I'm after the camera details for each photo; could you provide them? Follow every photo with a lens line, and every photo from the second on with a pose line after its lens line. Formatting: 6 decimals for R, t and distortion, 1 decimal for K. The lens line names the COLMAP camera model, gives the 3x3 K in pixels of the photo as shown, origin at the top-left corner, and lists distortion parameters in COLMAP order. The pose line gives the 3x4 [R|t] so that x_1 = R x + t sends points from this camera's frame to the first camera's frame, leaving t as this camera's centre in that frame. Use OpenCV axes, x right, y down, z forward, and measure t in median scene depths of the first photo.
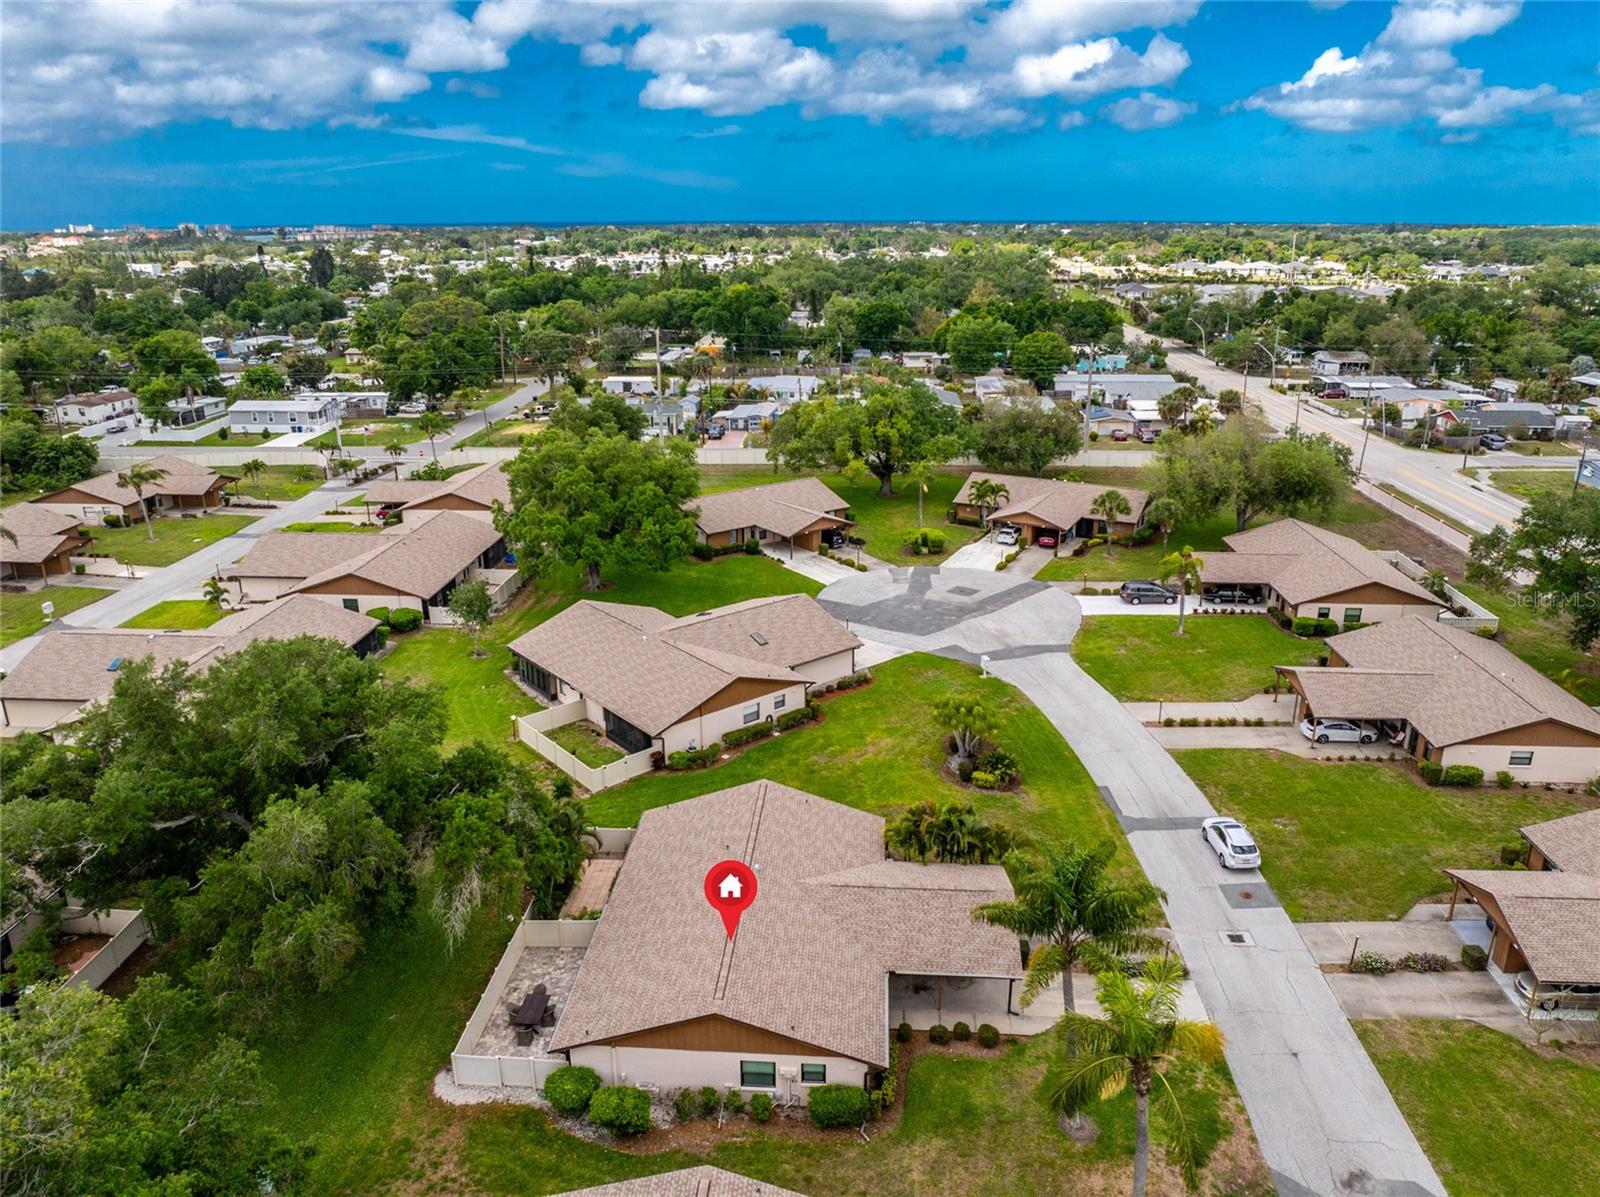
lens RADIAL K [[1127.3, 0, 800.0], [0, 1127.3, 598.5], [0, 0, 1]] dist [-0.055468, 0.028681]
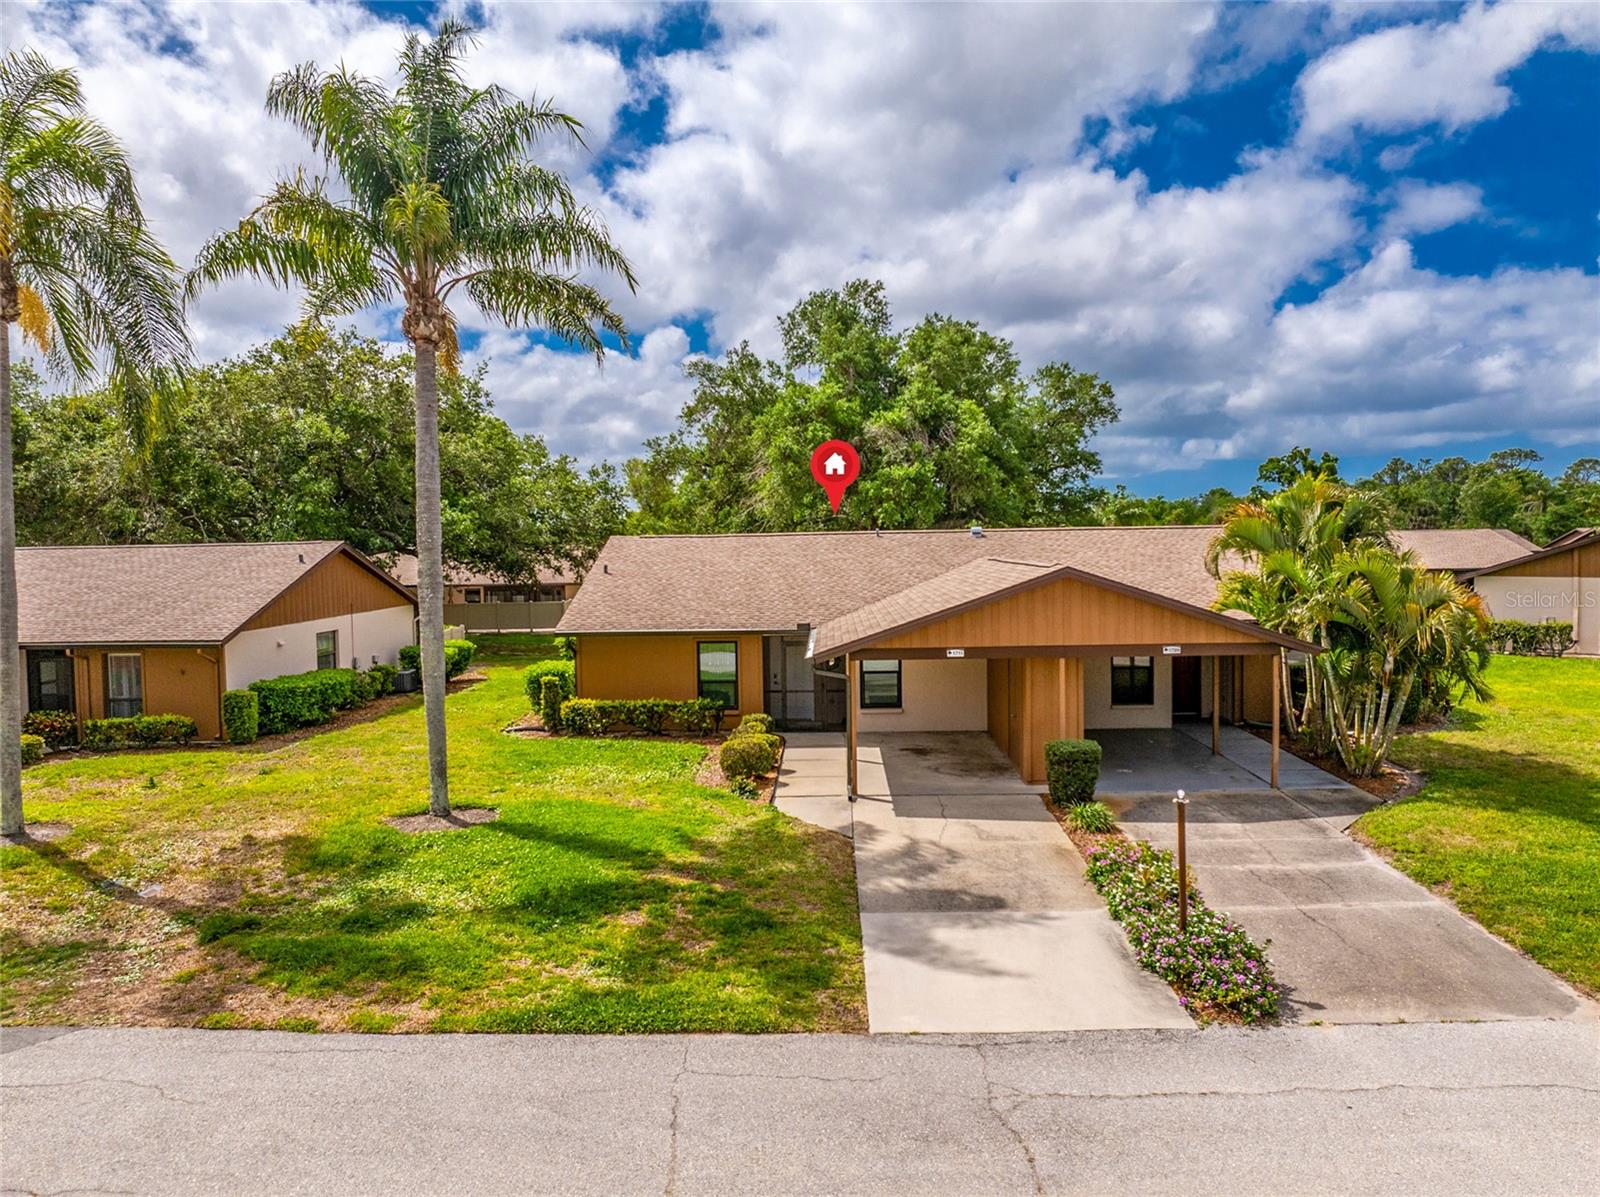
lens RADIAL K [[1127.3, 0, 800.0], [0, 1127.3, 598.5], [0, 0, 1]] dist [-0.055468, 0.028681]
pose [[0.041012, 0.049958, -0.997909, 0.589151], [-0.301907, 0.952684, 0.035286, 0.300748], [0.952455, 0.299829, 0.054154, 0.953663]]
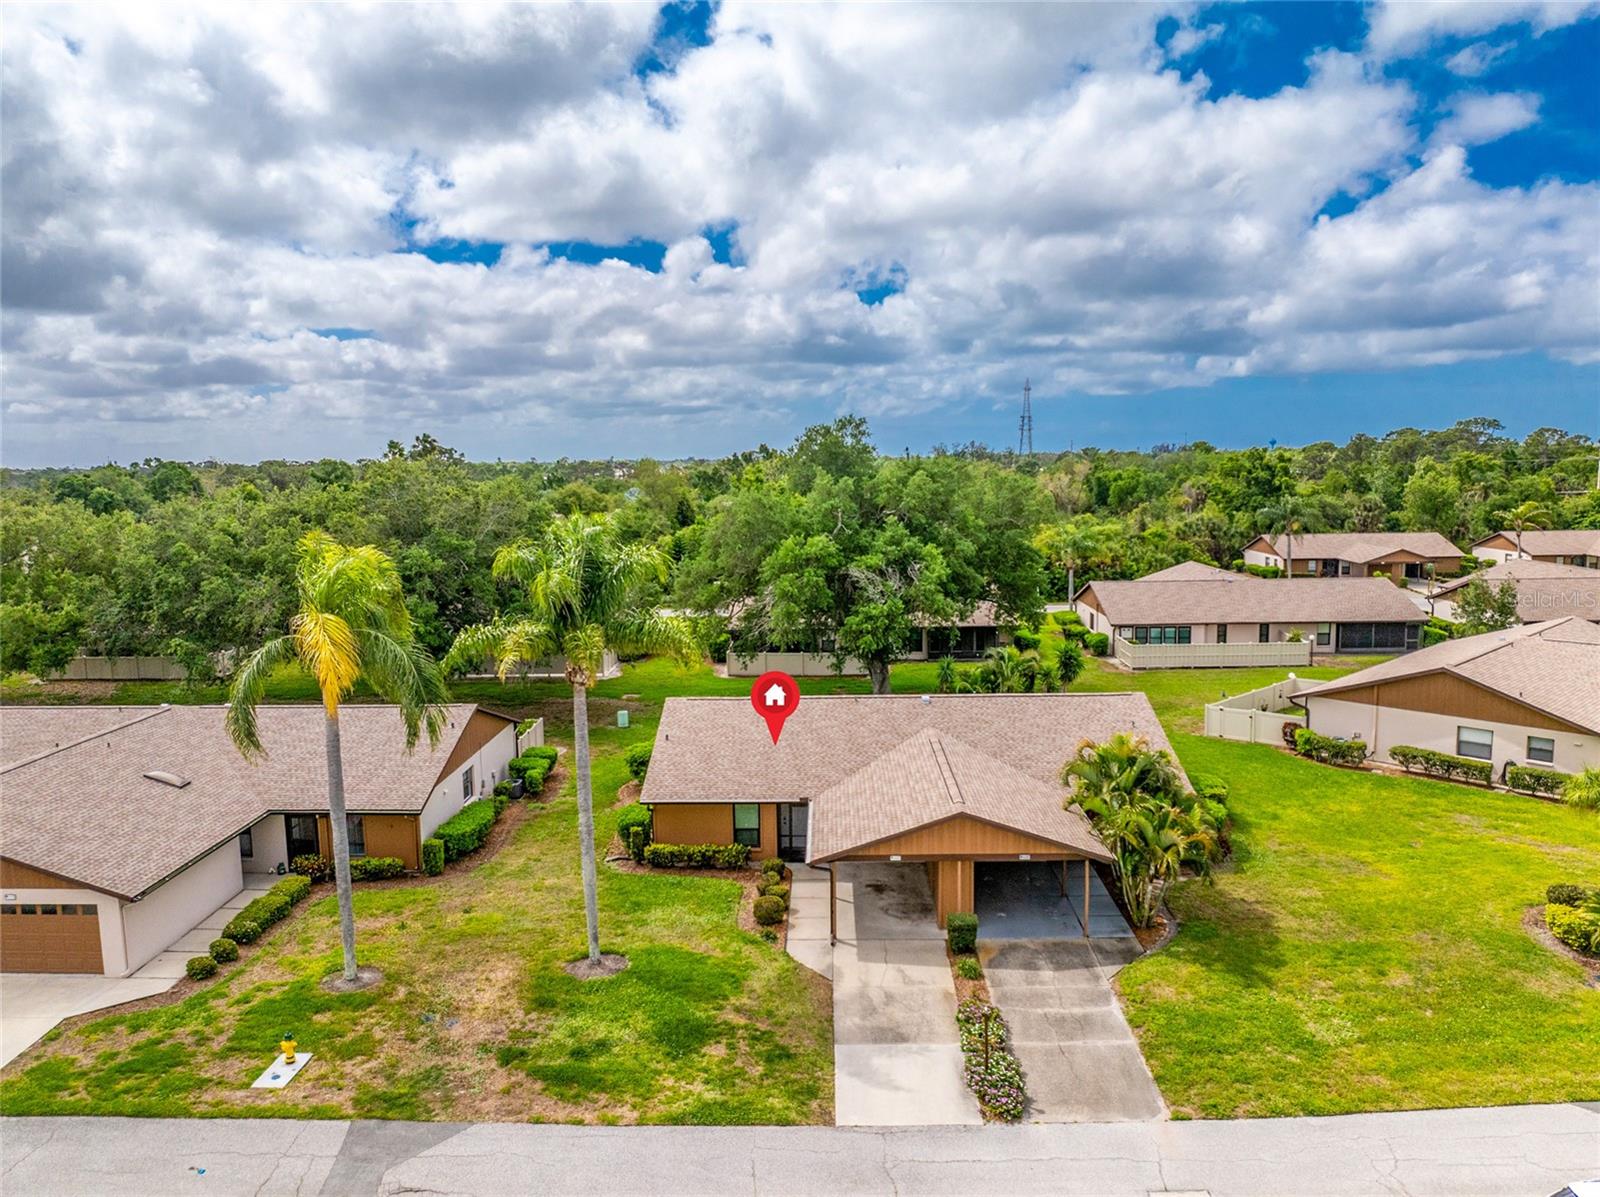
lens RADIAL K [[1127.3, 0, 800.0], [0, 1127.3, 598.5], [0, 0, 1]] dist [-0.055468, 0.028681]
pose [[0.044836, 0.123510, -0.991330, 0.833455], [-0.303713, 0.947042, 0.104256, 0.118053], [0.951708, 0.296405, 0.079973, 0.880644]]
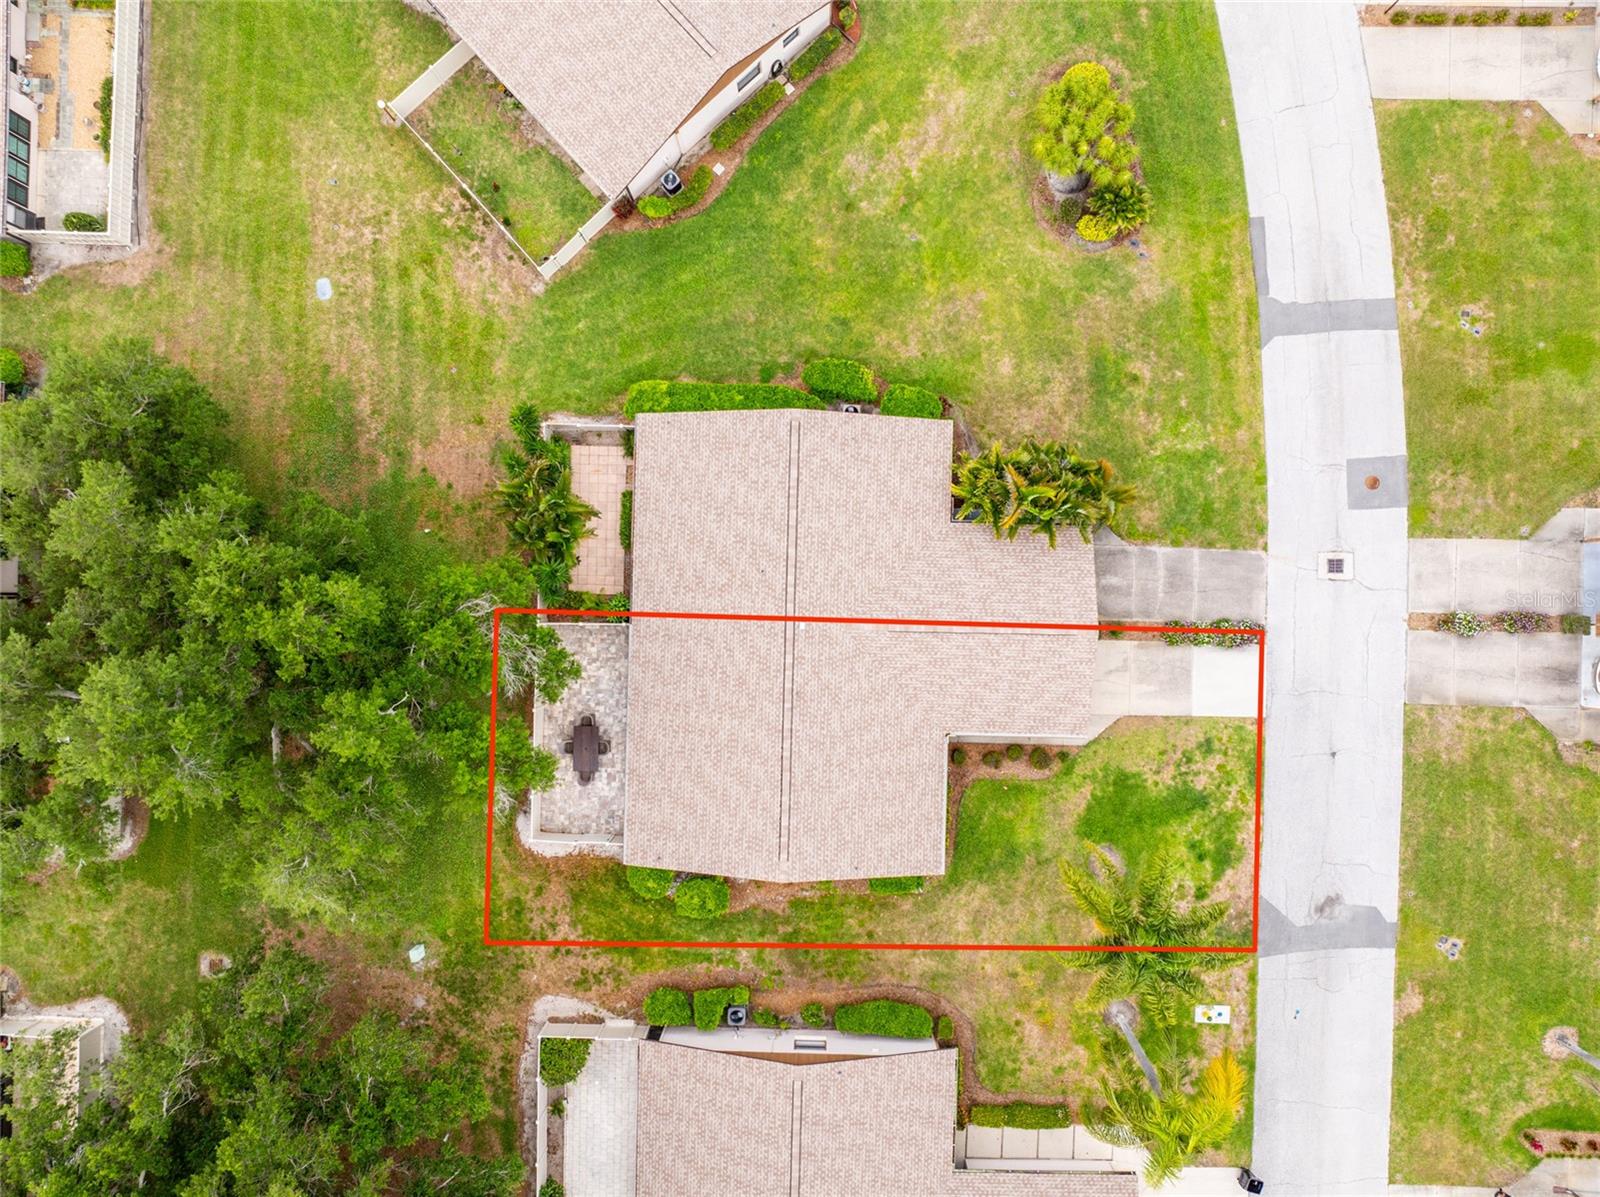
lens RADIAL K [[1127.3, 0, 800.0], [0, 1127.3, 598.5], [0, 0, 1]] dist [-0.055468, 0.028681]
pose [[0.998949, -0.044792, -0.009678, -0.033520], [0.023620, 0.322297, 0.946344, -0.613940], [-0.039269, -0.945578, 0.323016, 0.796727]]
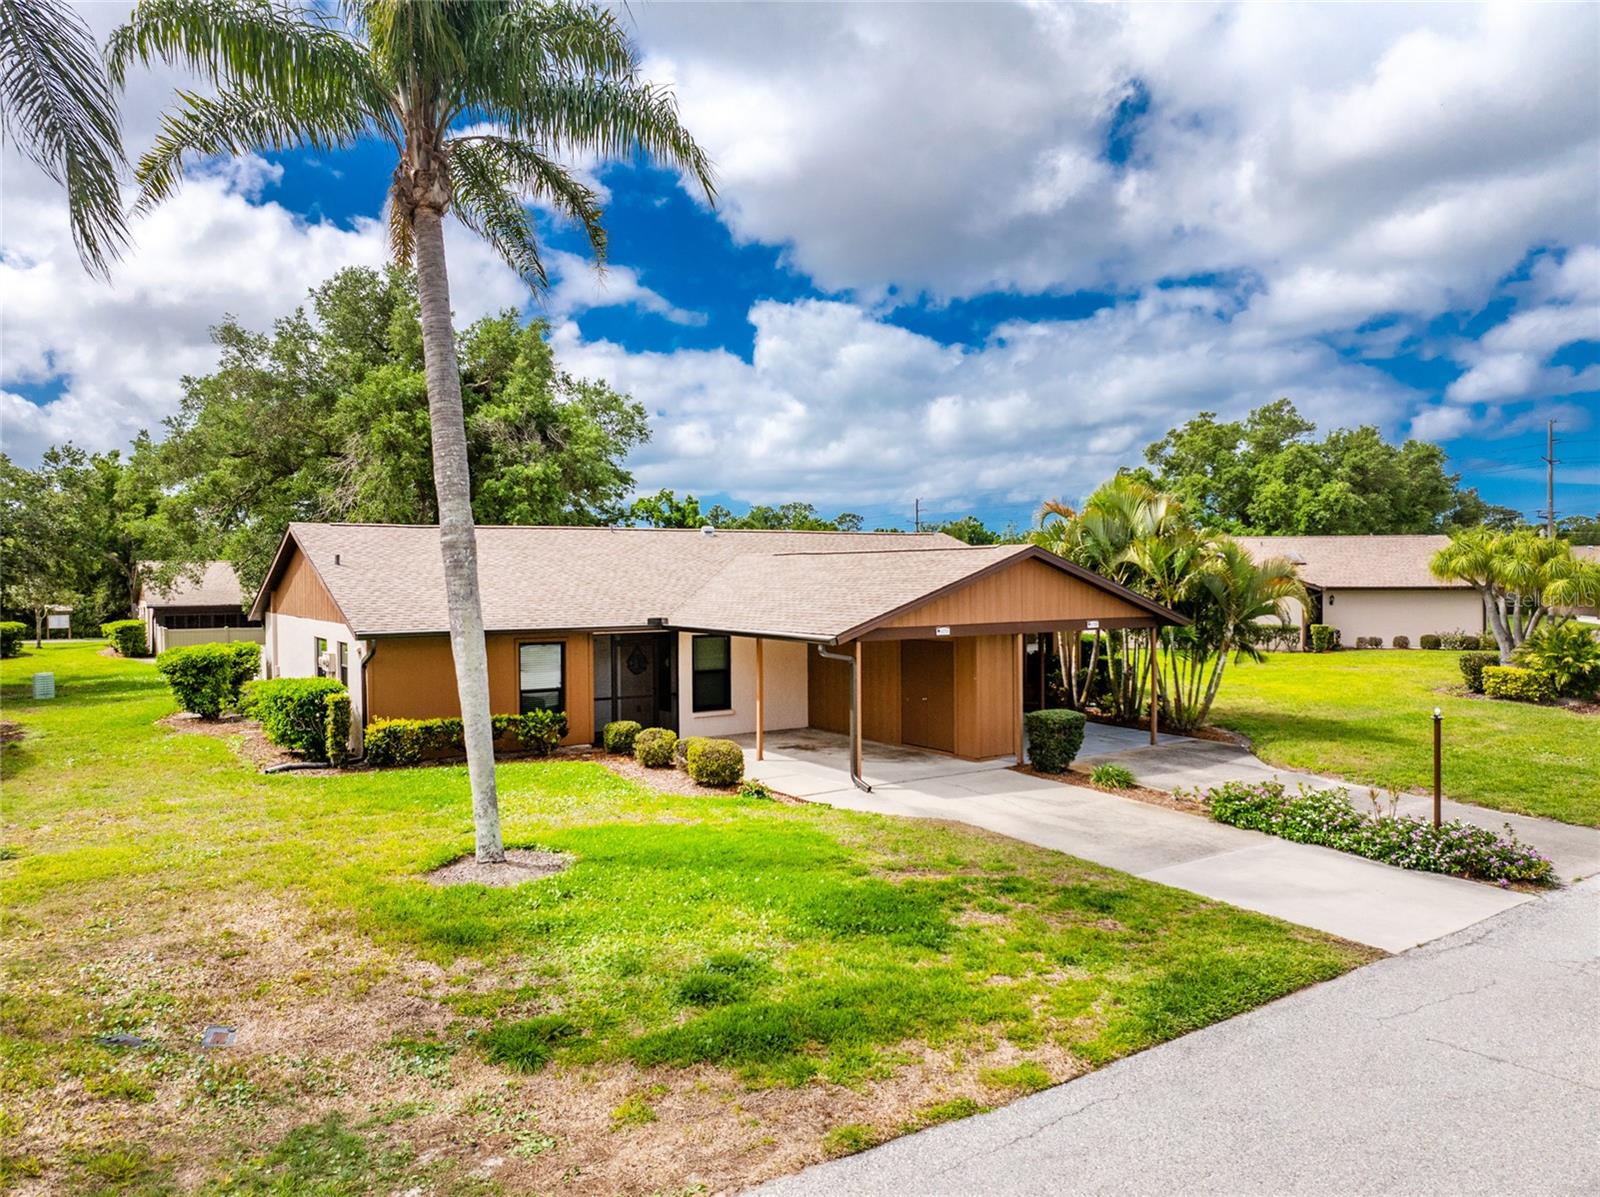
lens RADIAL K [[1127.3, 0, 800.0], [0, 1127.3, 598.5], [0, 0, 1]] dist [-0.055468, 0.028681]
pose [[0.613616, 0.011163, -0.789526, 0.474215], [-0.243359, 0.953899, -0.175651, 0.386815], [0.751167, 0.299920, 0.588044, 0.761360]]
